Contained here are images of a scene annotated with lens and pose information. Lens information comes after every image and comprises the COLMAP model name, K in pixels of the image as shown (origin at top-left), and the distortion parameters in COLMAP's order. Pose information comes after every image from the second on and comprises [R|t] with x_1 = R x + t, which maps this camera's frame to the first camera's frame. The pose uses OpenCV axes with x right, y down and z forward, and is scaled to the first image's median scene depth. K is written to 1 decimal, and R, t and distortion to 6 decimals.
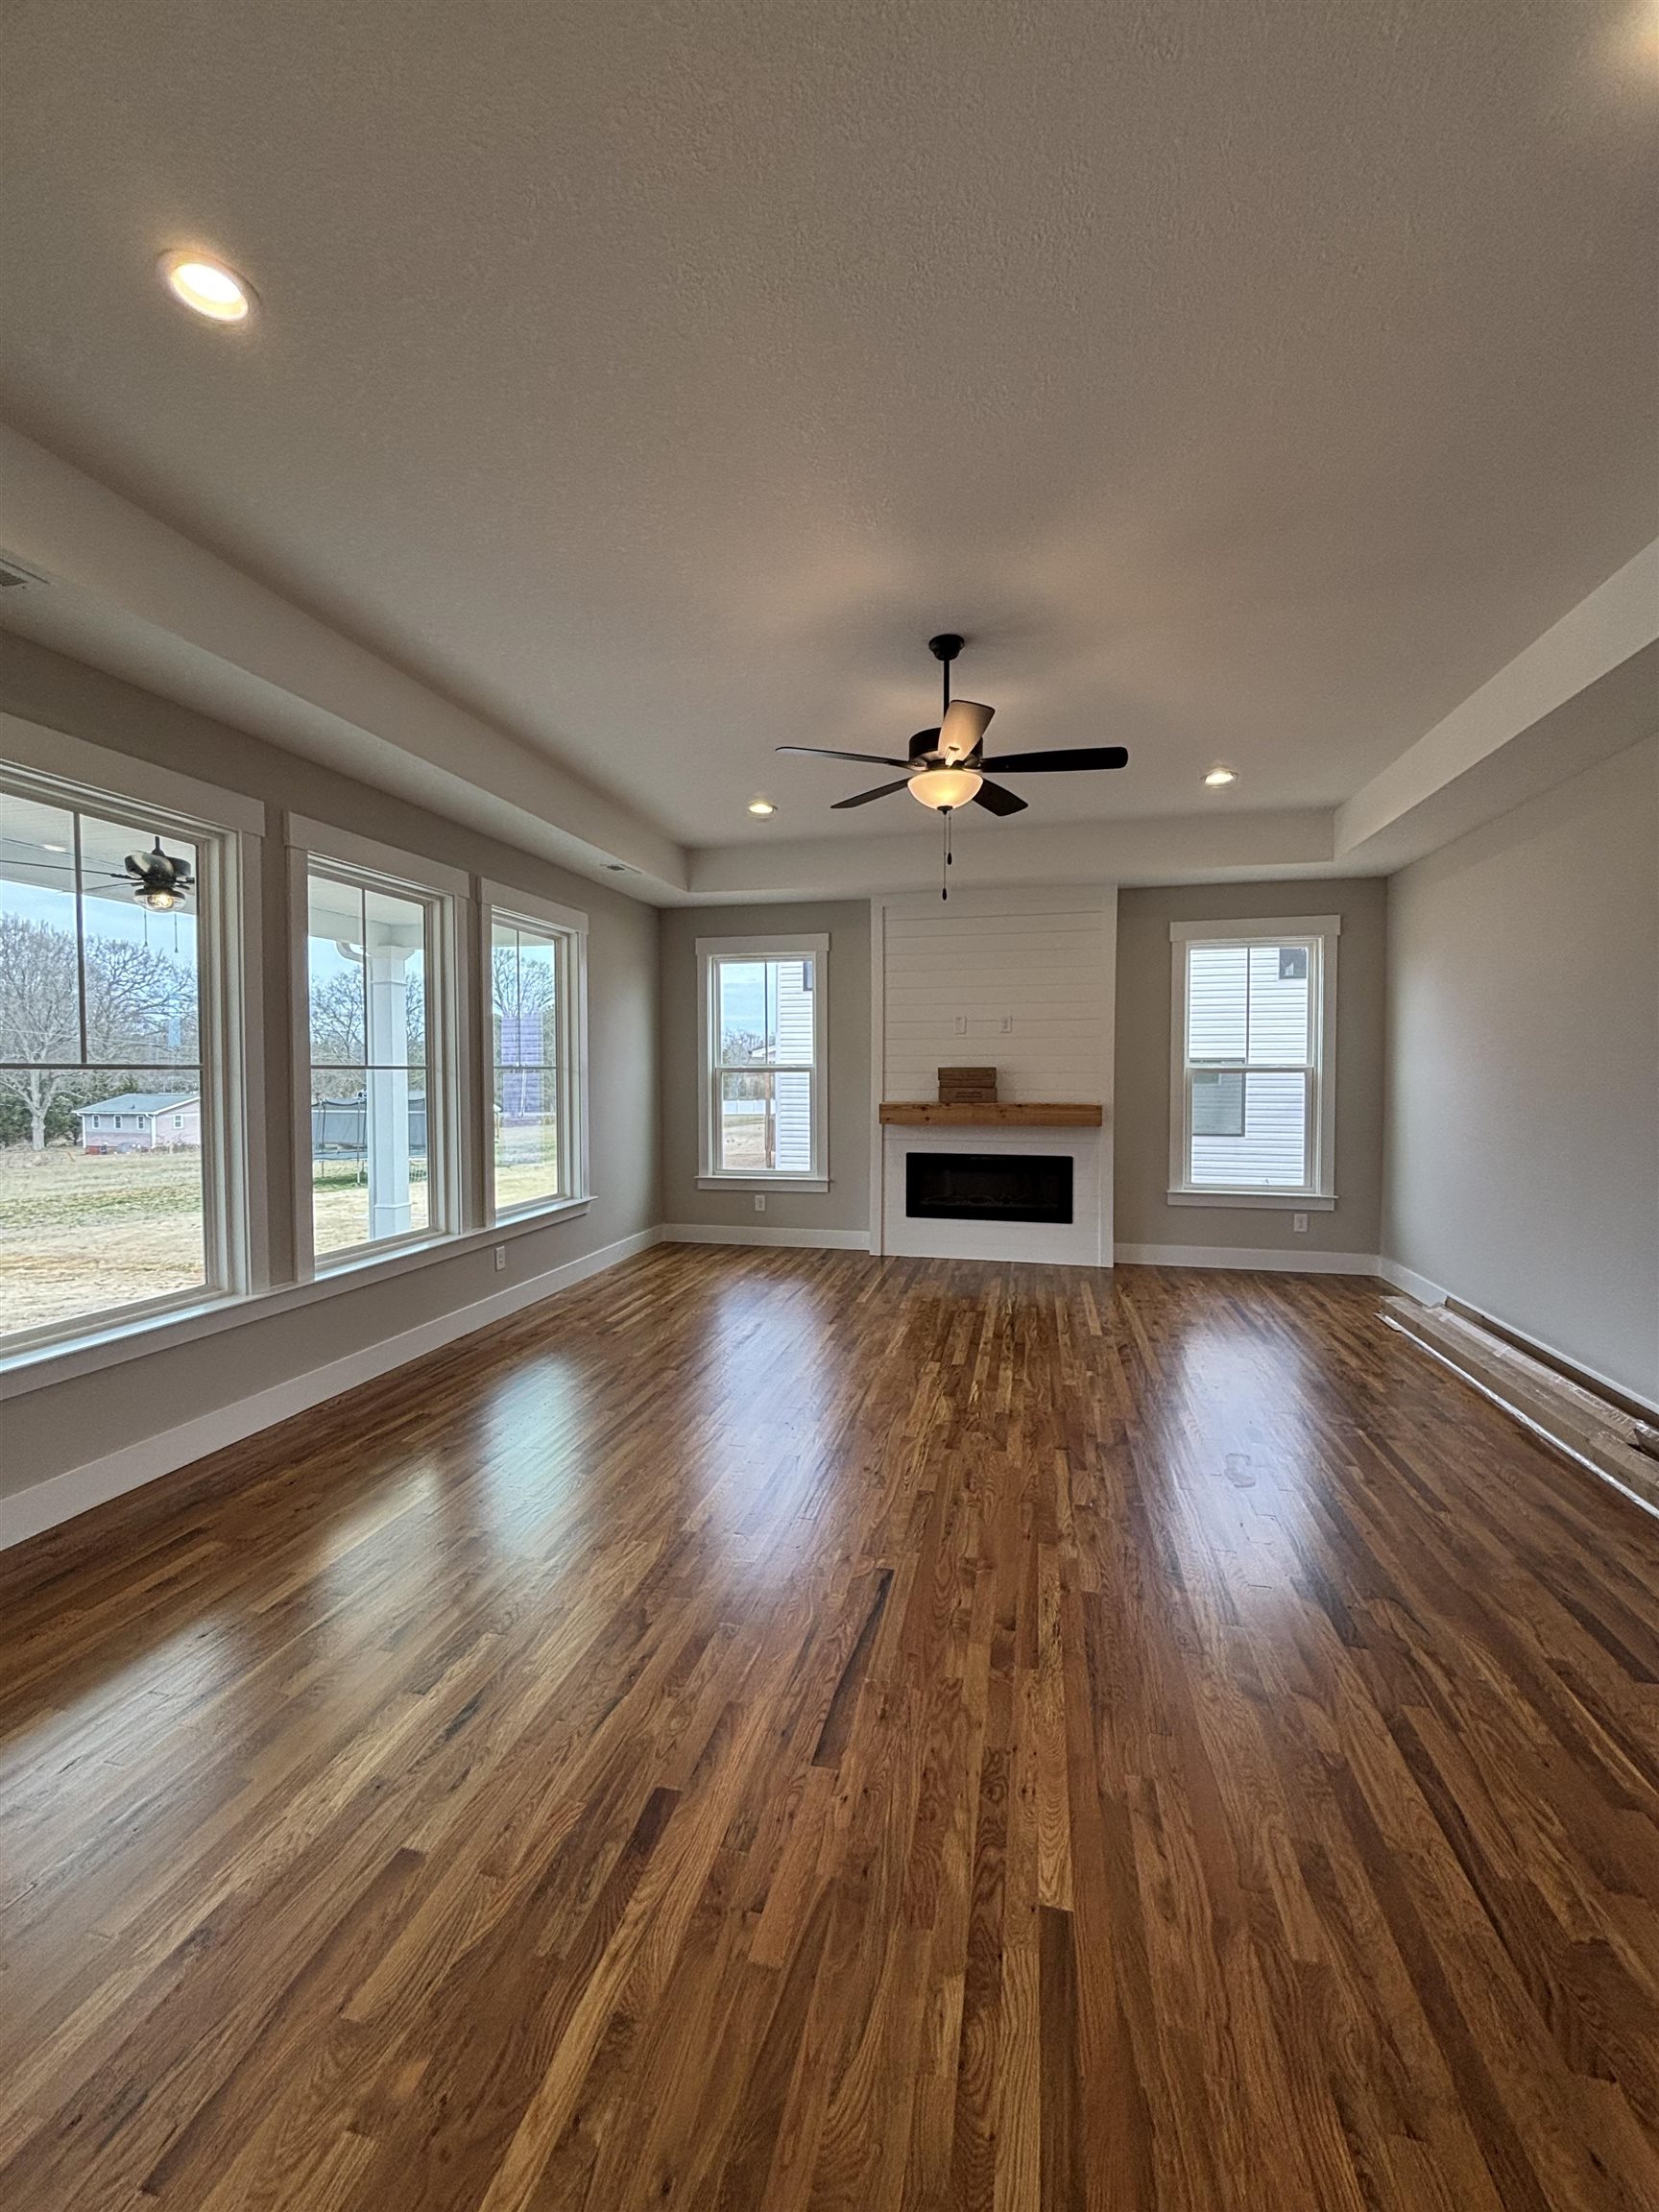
lens RADIAL K [[894.6, 0, 811.9], [0, 894.6, 1097.1], [0, 0, 1]] dist [-0.006758, 0.000631]
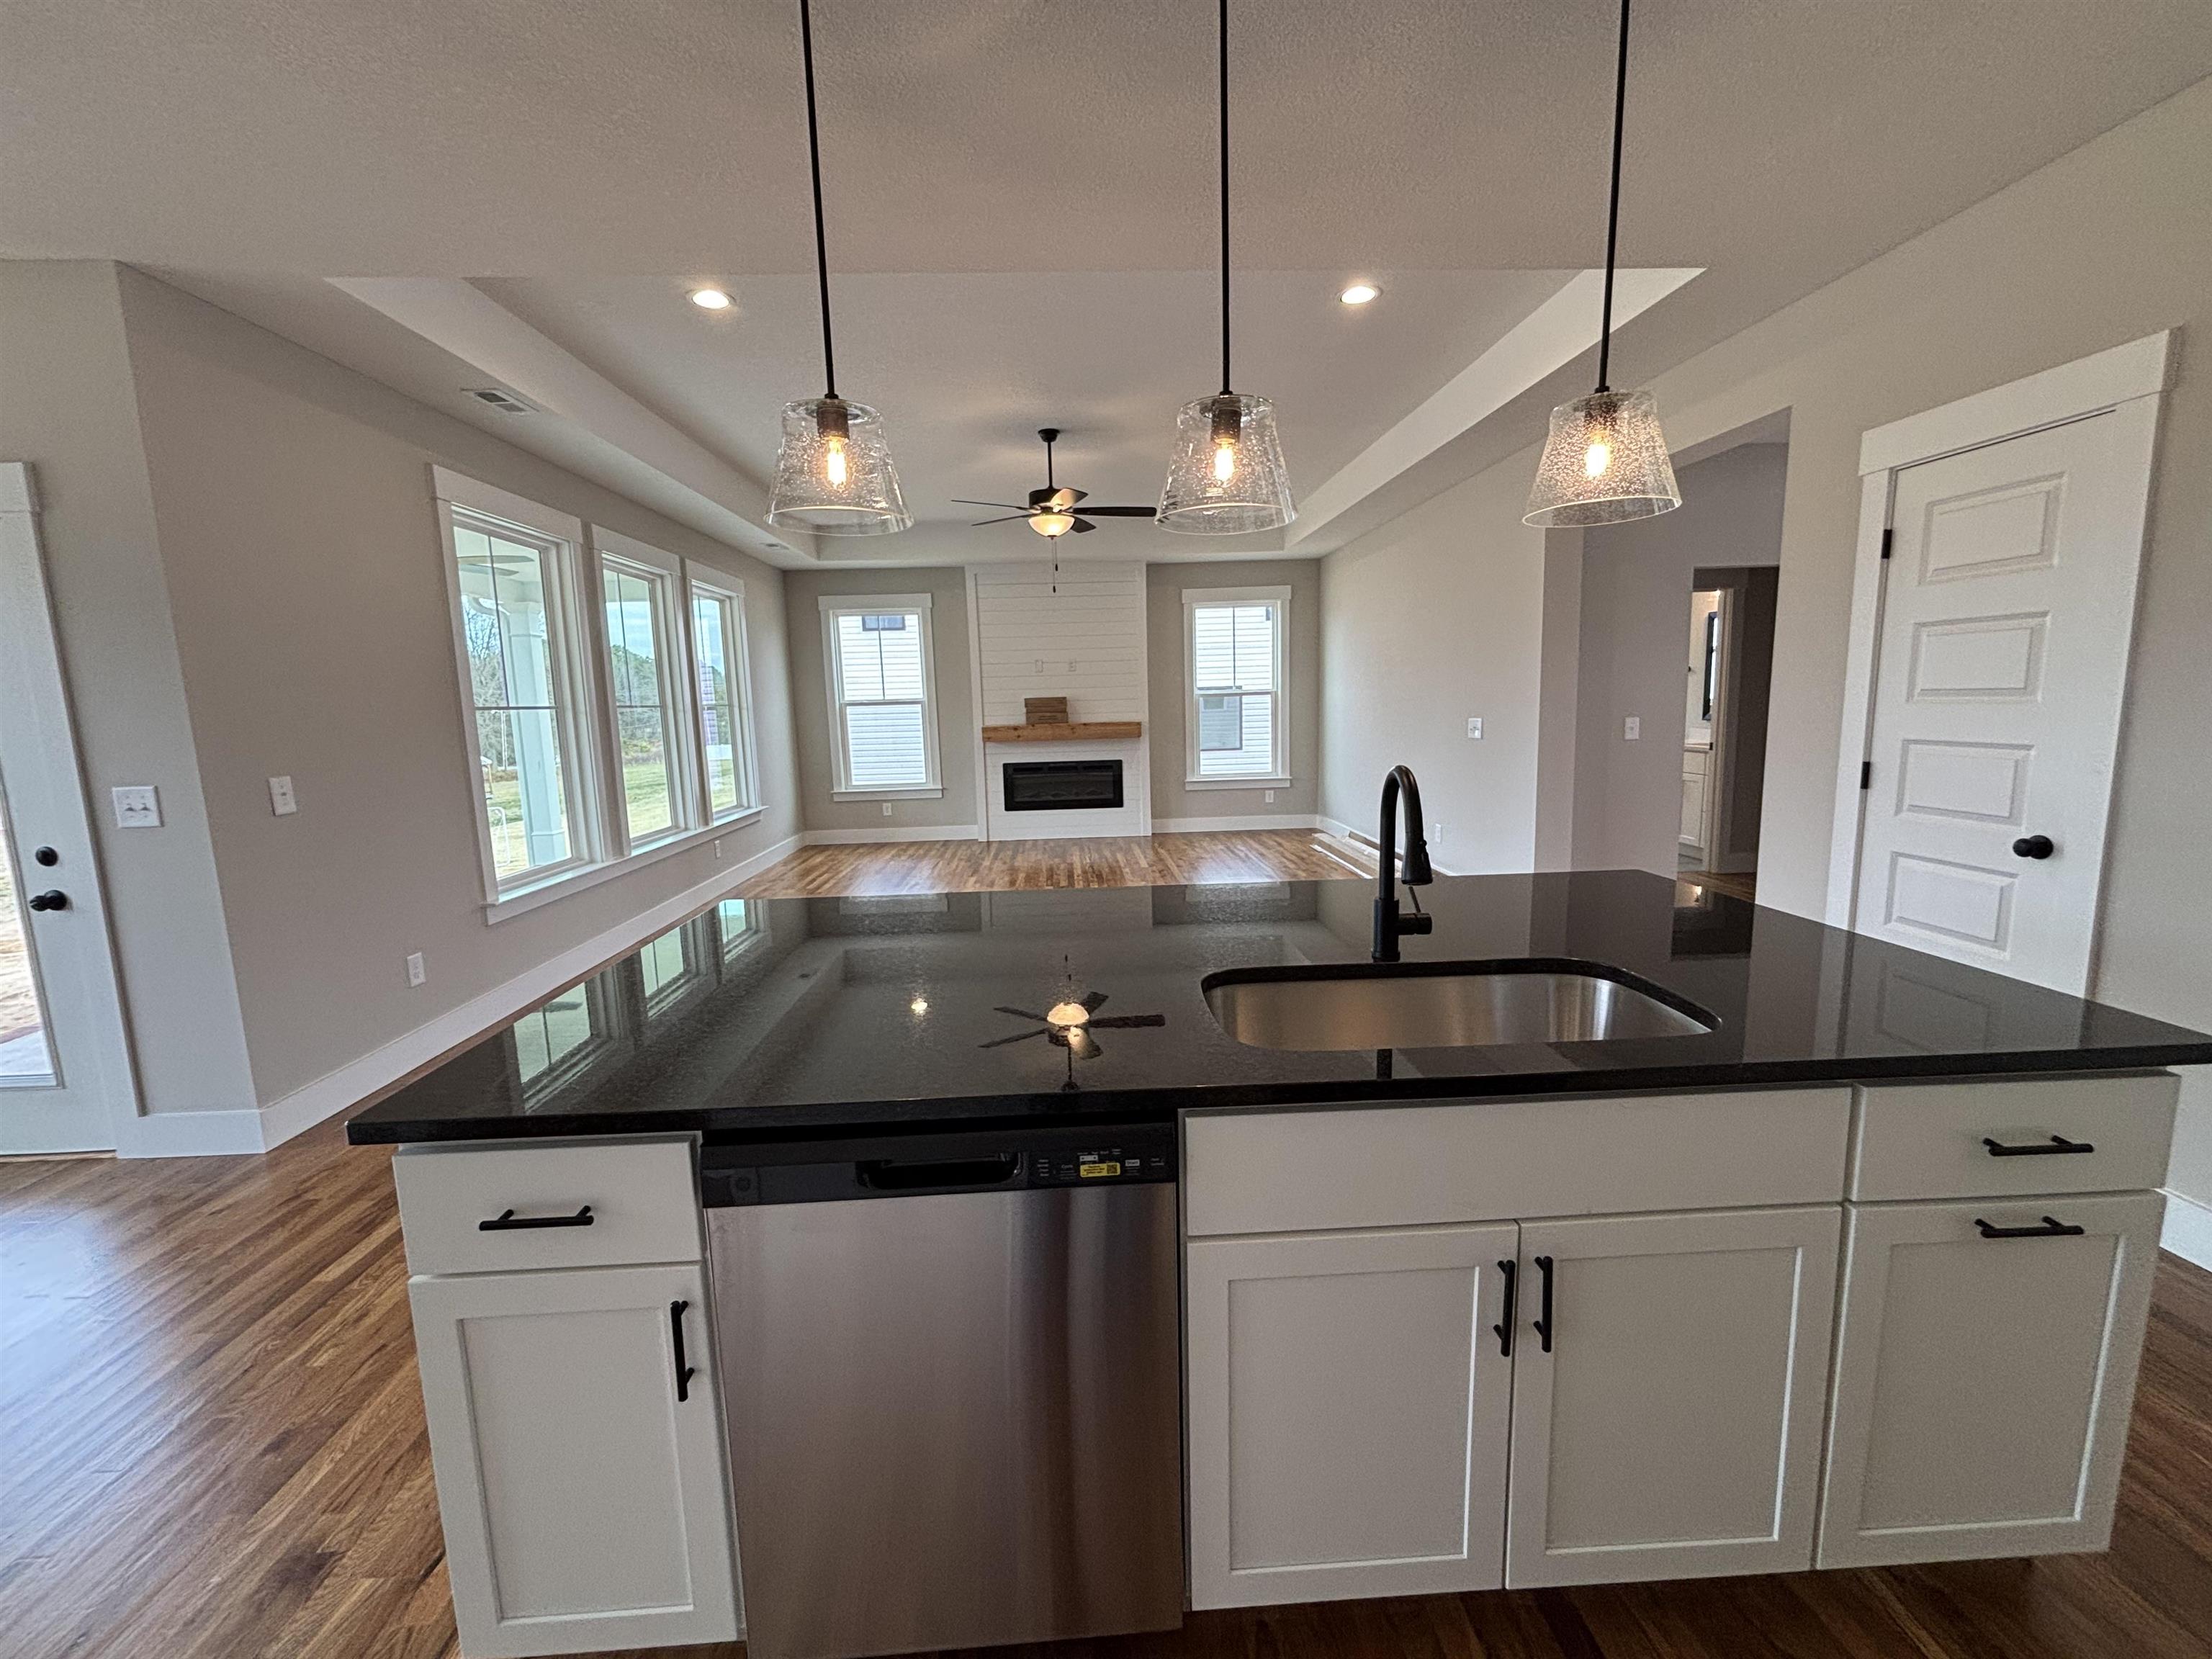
lens RADIAL K [[894.6, 0, 1100.9], [0, 894.6, 844.1], [0, 0, 1]] dist [-0.006758, 0.000631]
pose [[0.959885, -0.072109, 0.270963, -0.129793], [0.039315, 0.991432, 0.124567, 0.021858], [-0.277624, -0.108917, 0.954496, -0.343979]]
